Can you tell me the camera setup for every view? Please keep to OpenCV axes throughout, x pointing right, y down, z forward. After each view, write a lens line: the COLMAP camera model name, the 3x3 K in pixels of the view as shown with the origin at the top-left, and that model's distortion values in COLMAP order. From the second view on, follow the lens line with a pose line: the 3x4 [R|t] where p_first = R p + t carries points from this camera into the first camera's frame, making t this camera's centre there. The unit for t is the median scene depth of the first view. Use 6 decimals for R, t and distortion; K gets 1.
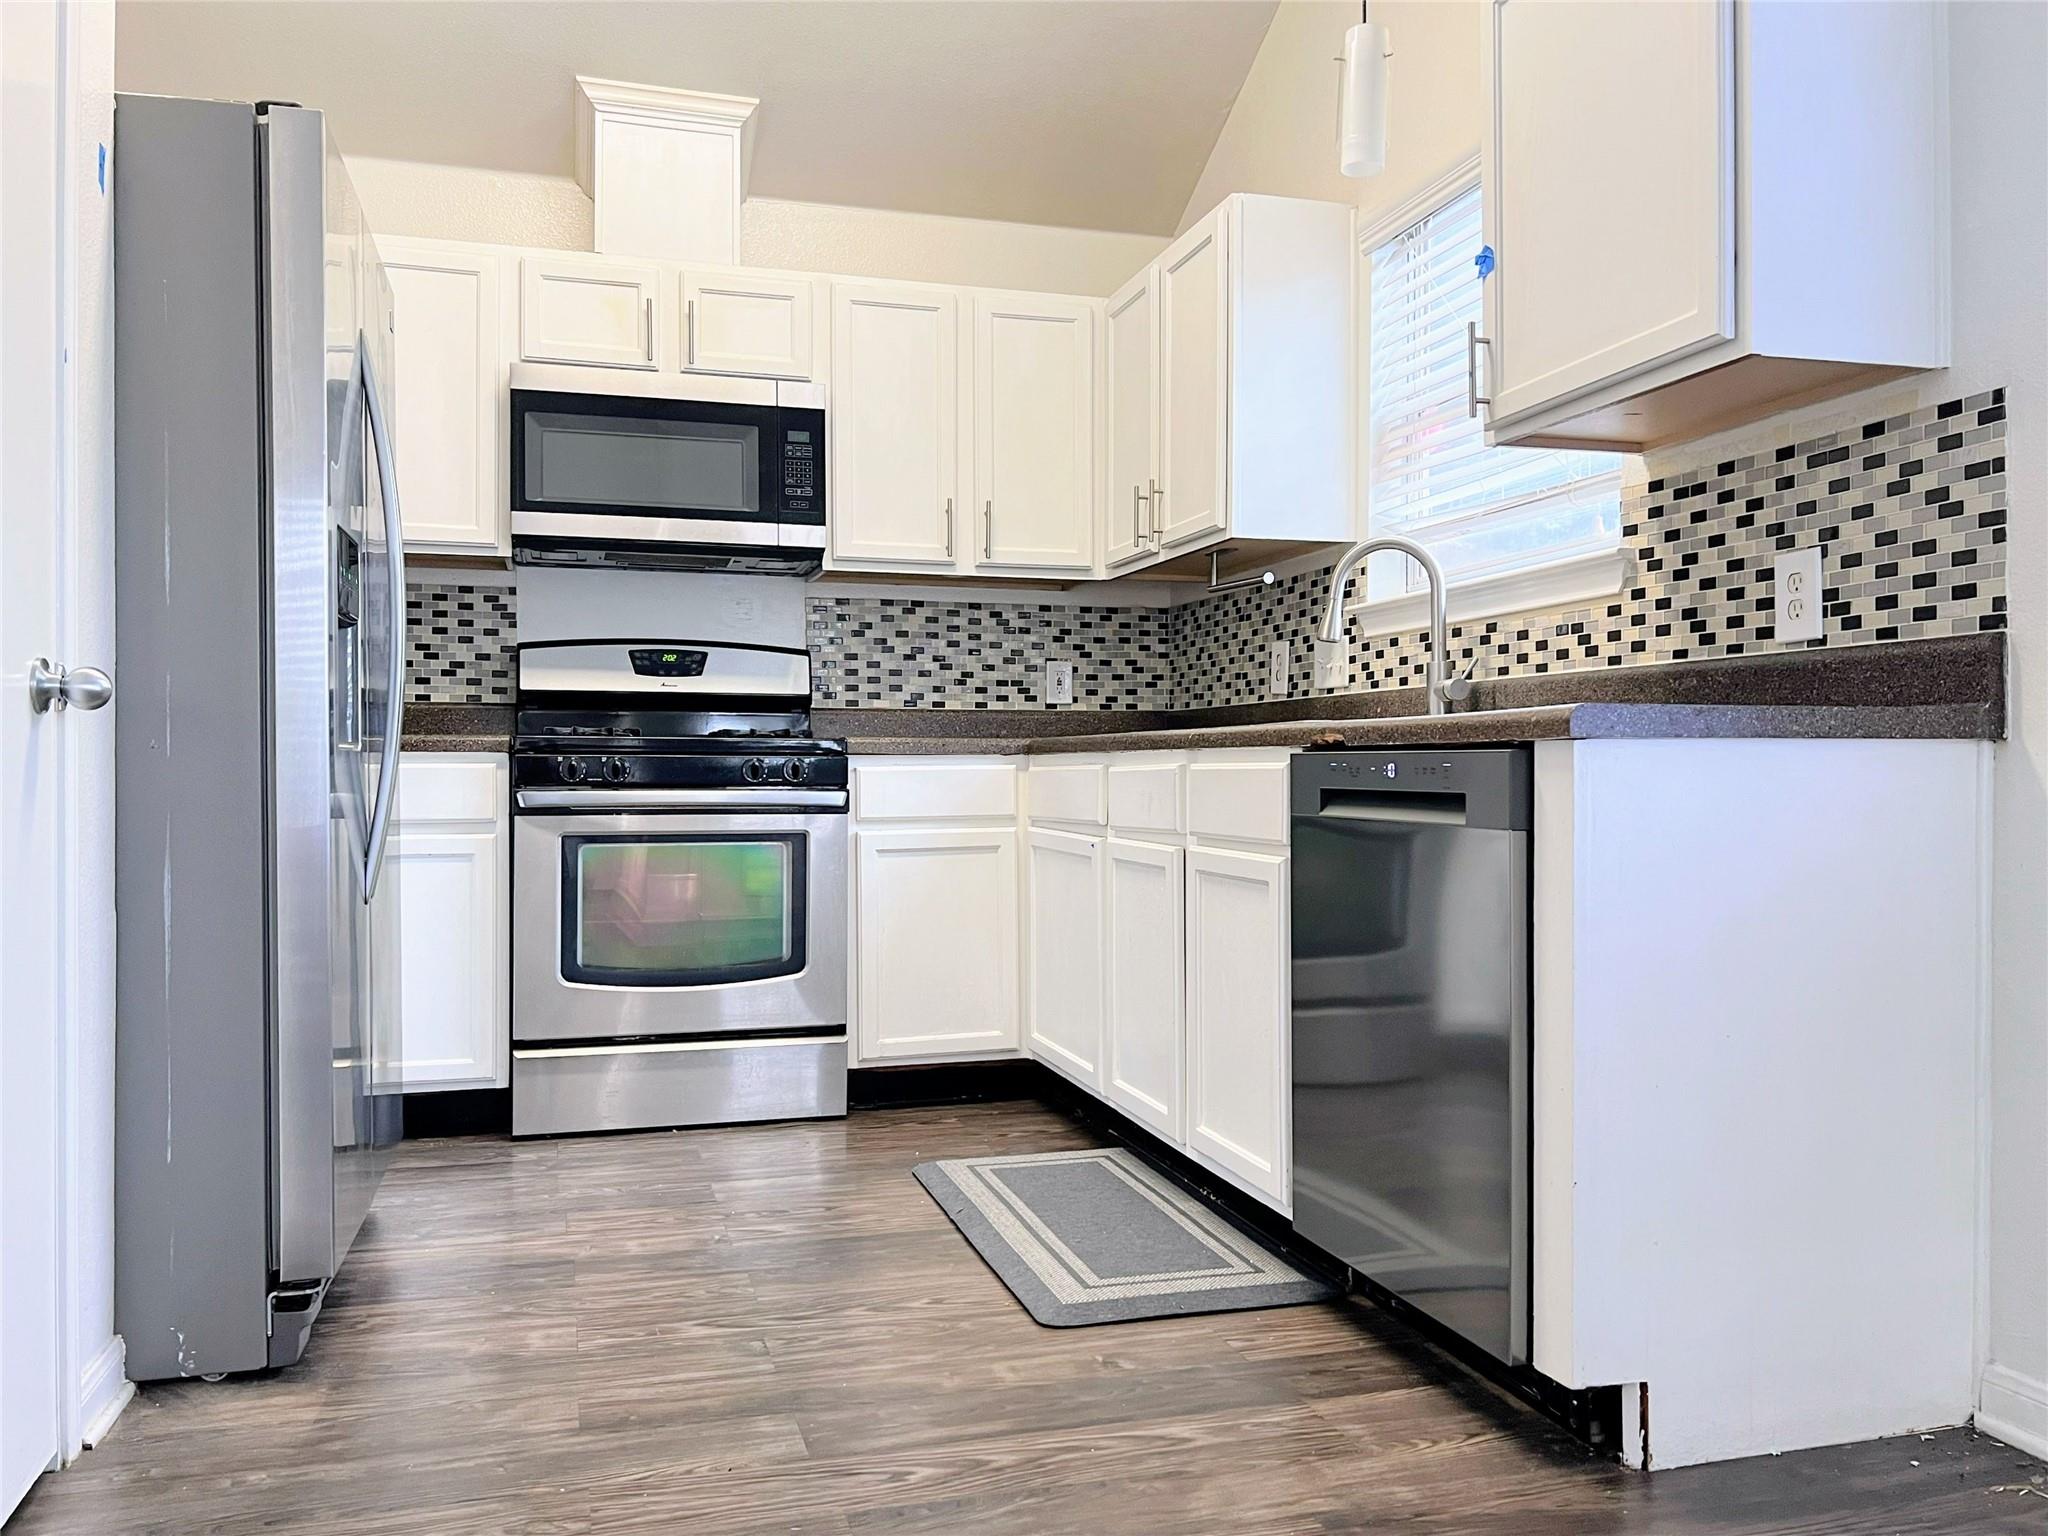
lens RADIAL K [[1592.2, 0, 1026.0], [0, 1592.2, 770.9], [0, 0, 1]] dist [0.006846, 0.004245]
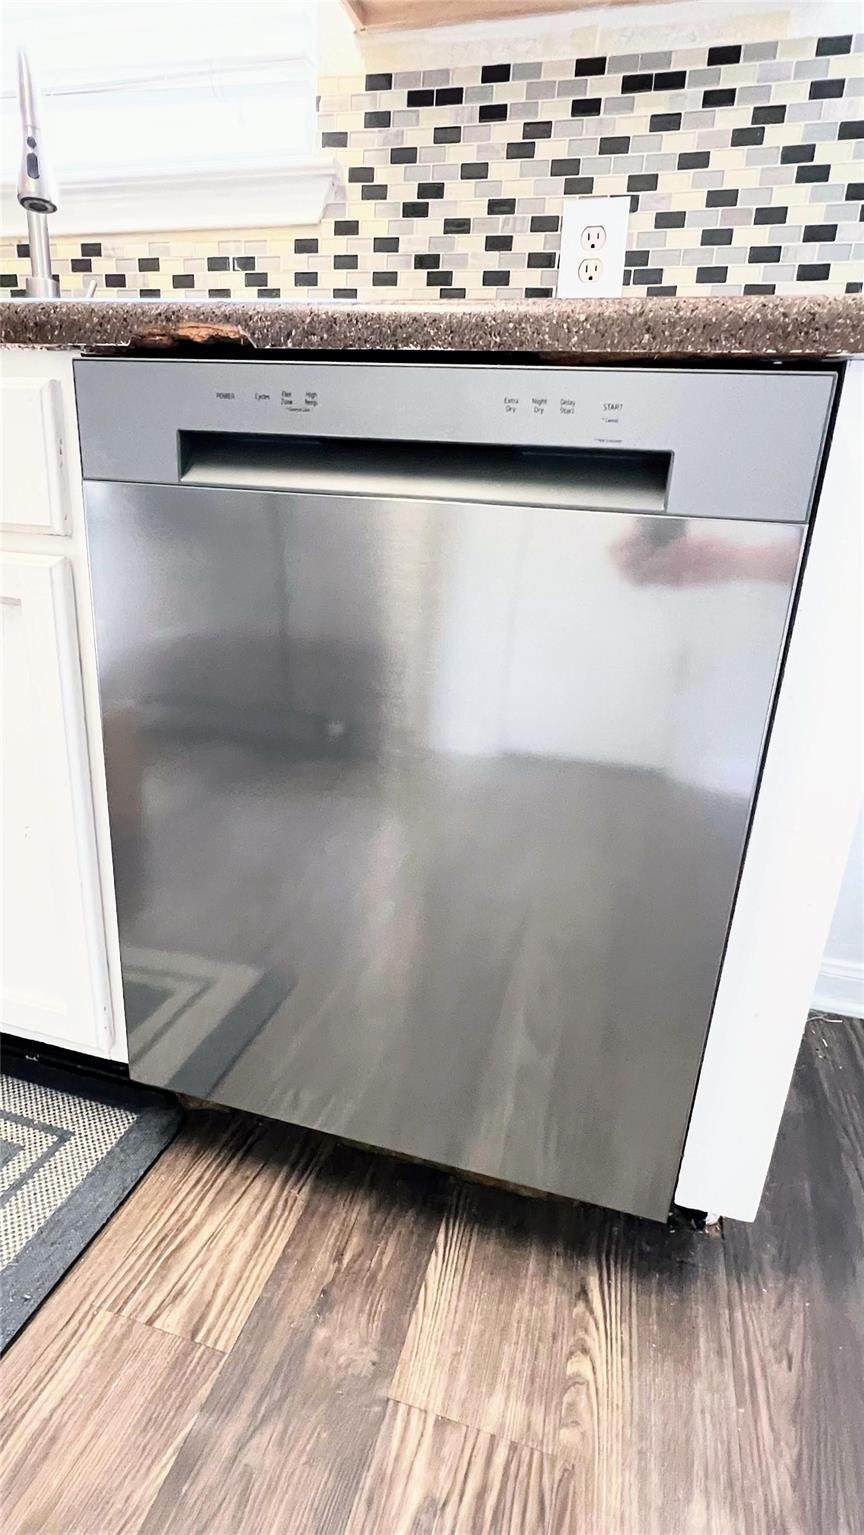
lens RADIAL K [[786.3, 0, 433.3], [0, 786.3, 758.8], [0, 0, 1]] dist [-0.003320, 0.001017]
pose [[0.527504, -0.249425, 0.812113, -0.015685], [-0.050075, 0.945139, 0.322807, 0.025565], [-0.848076, -0.210948, 0.486074, 0.759559]]
